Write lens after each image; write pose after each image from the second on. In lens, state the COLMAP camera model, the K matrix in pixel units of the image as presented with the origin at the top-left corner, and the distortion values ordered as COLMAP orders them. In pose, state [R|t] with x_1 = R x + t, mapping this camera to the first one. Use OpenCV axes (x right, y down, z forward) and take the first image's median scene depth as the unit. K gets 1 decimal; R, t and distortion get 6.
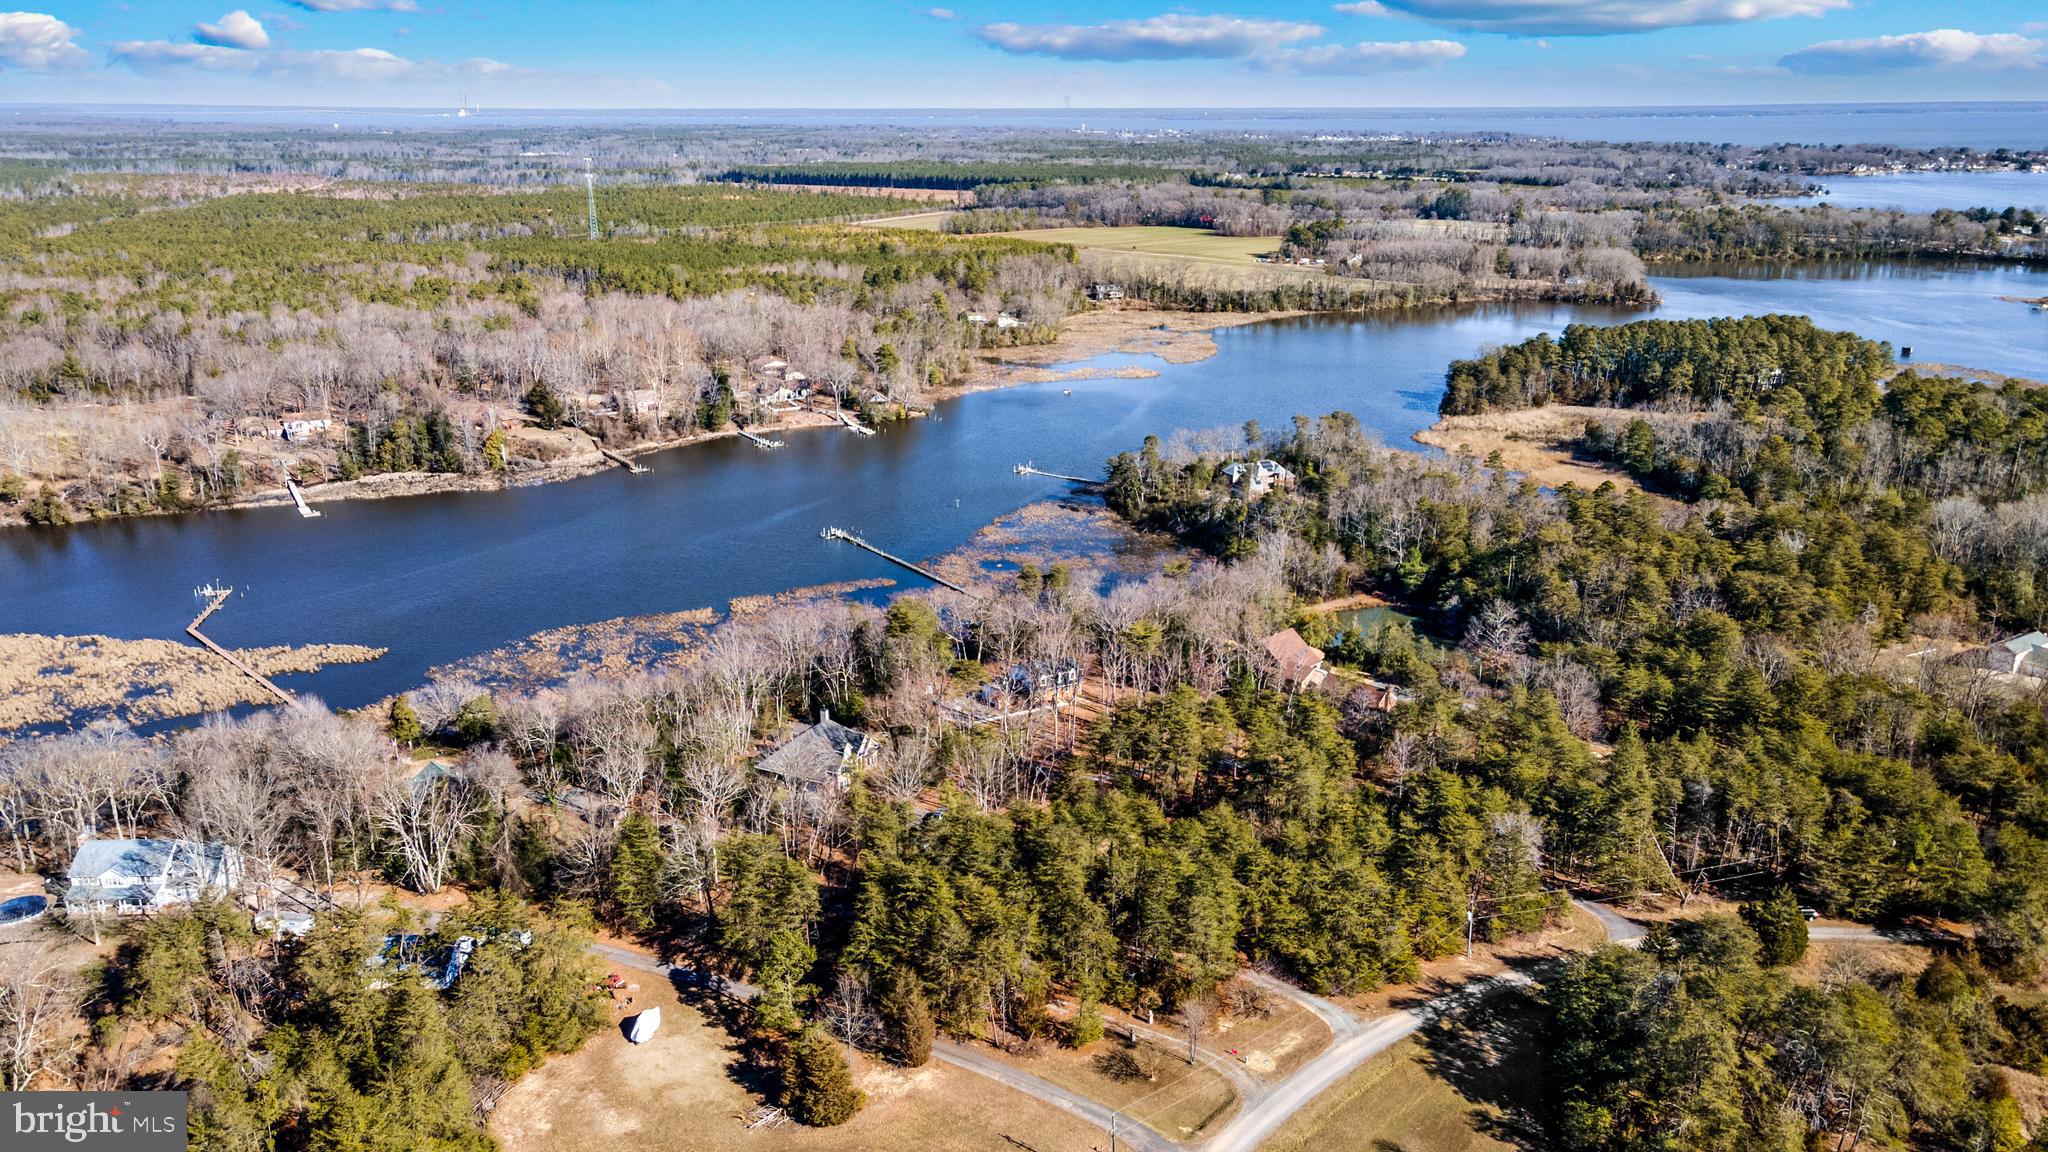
lens RADIAL K [[1471.6, 0, 1012.4], [0, 1471.6, 567.6], [0, 0, 1]] dist [0.023787, 0.017592]
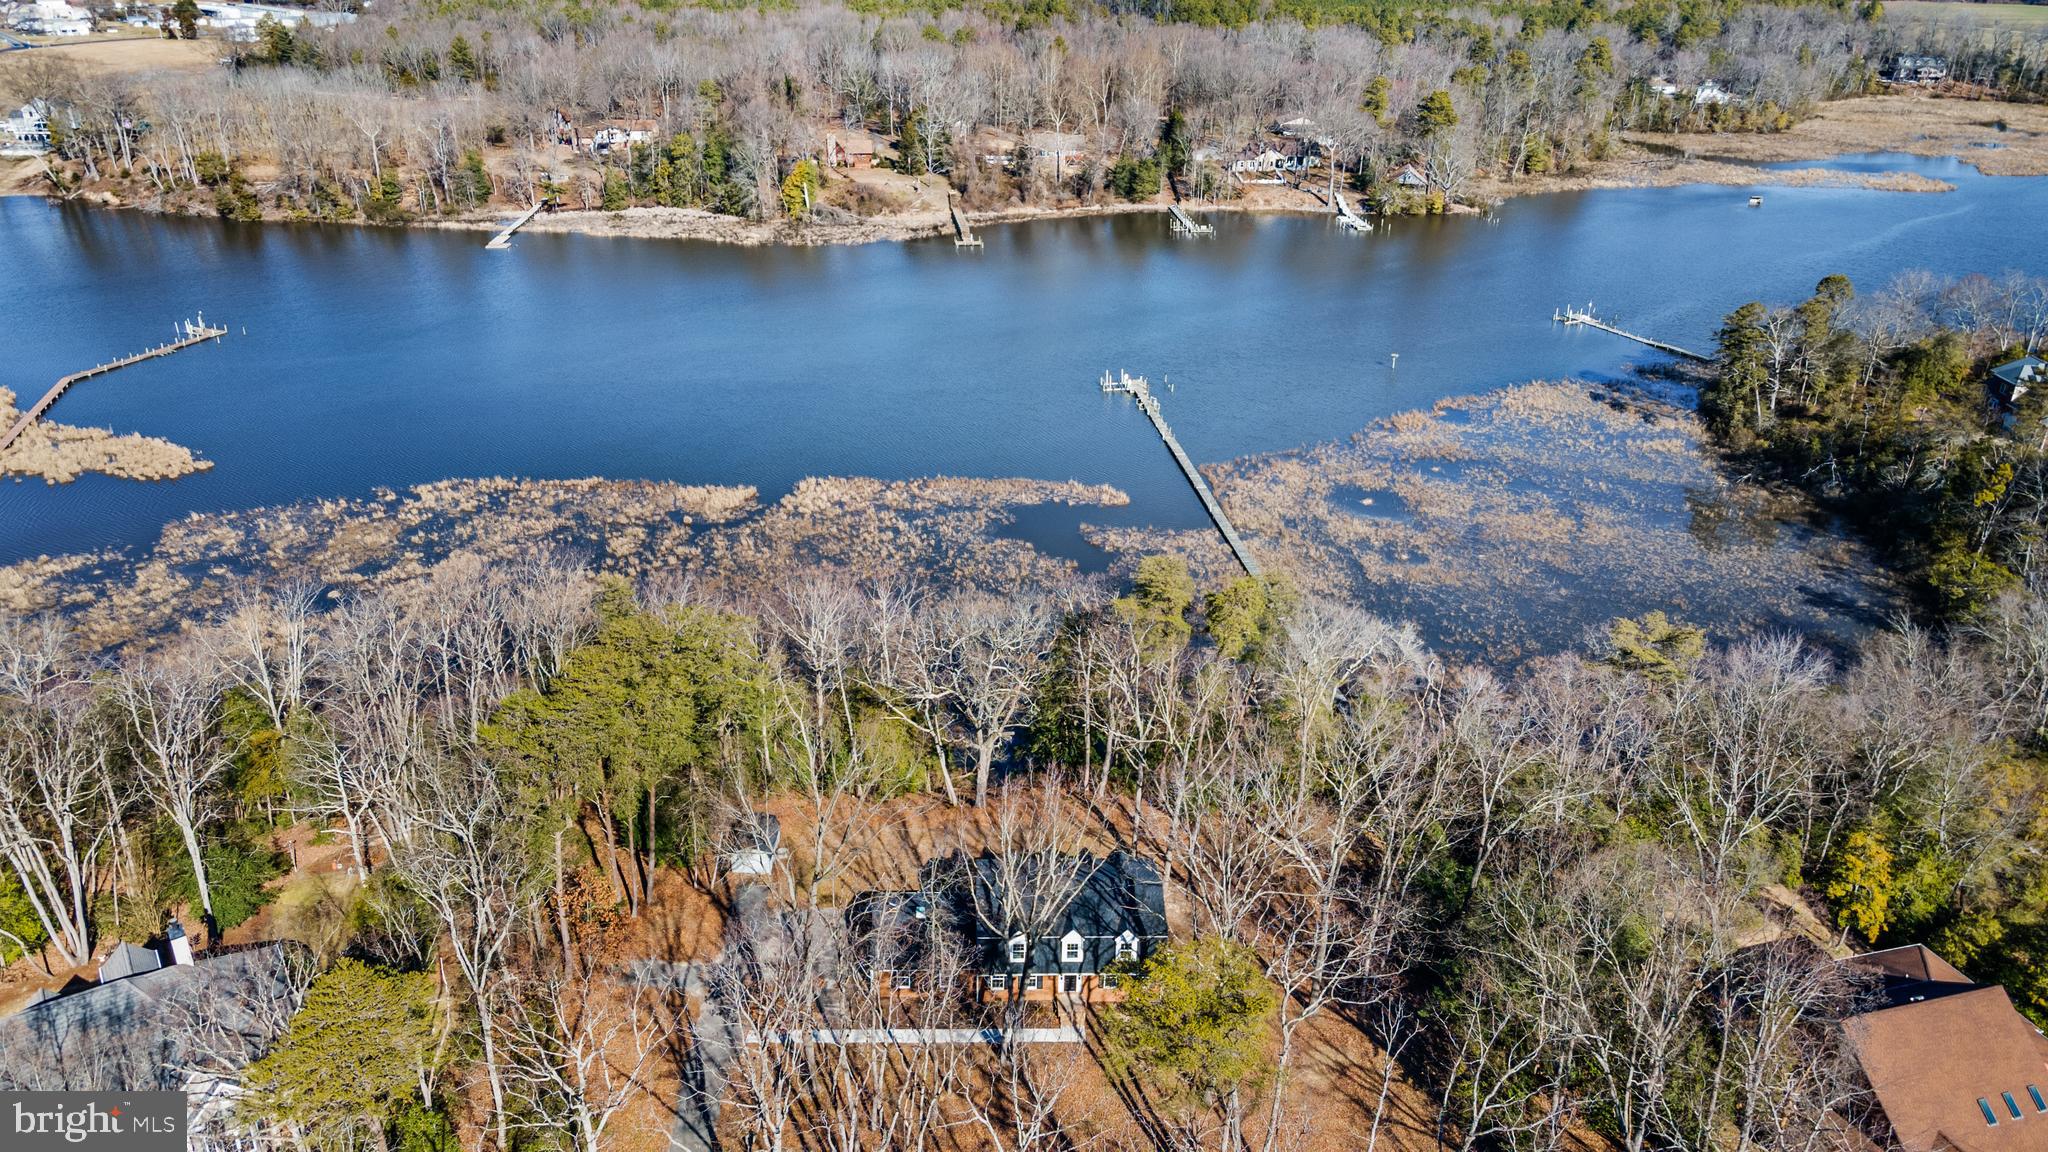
lens RADIAL K [[1471.6, 0, 1012.0], [0, 1471.6, 584.0], [0, 0, 1]] dist [0.023787, 0.017592]
pose [[0.880036, 0.210203, -0.425853, 0.068062], [-0.151689, 0.974154, 0.167378, -0.026065], [0.450030, -0.082702, 0.889176, 0.351708]]
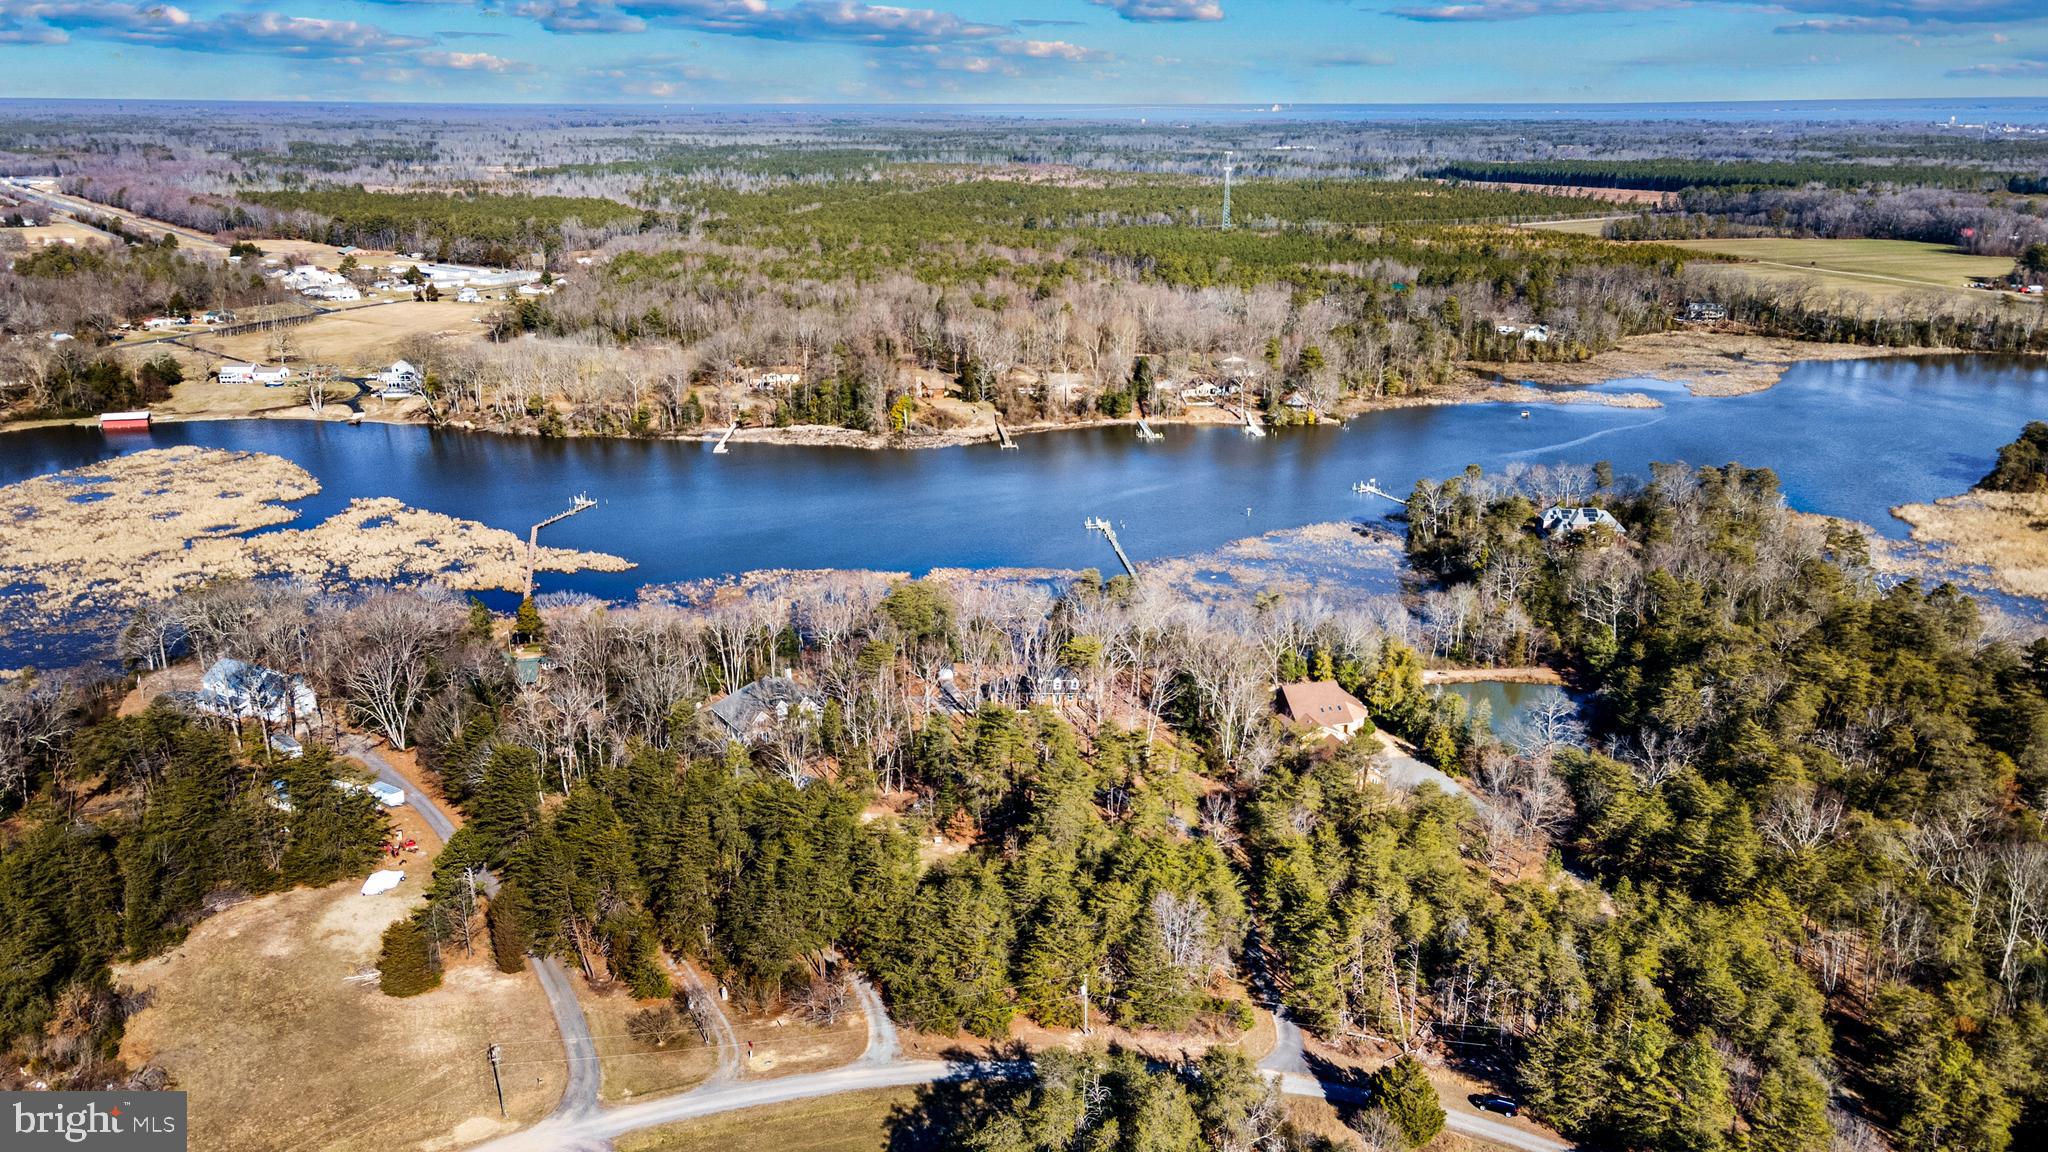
lens RADIAL K [[1471.6, 0, 1027.3], [0, 1471.6, 582.8], [0, 0, 1]] dist [0.023787, 0.017592]
pose [[0.878235, 0.149584, -0.454234, 0.220893], [-0.143810, 0.988466, 0.047465, -0.017739], [0.456095, 0.023638, 0.889617, 0.055537]]
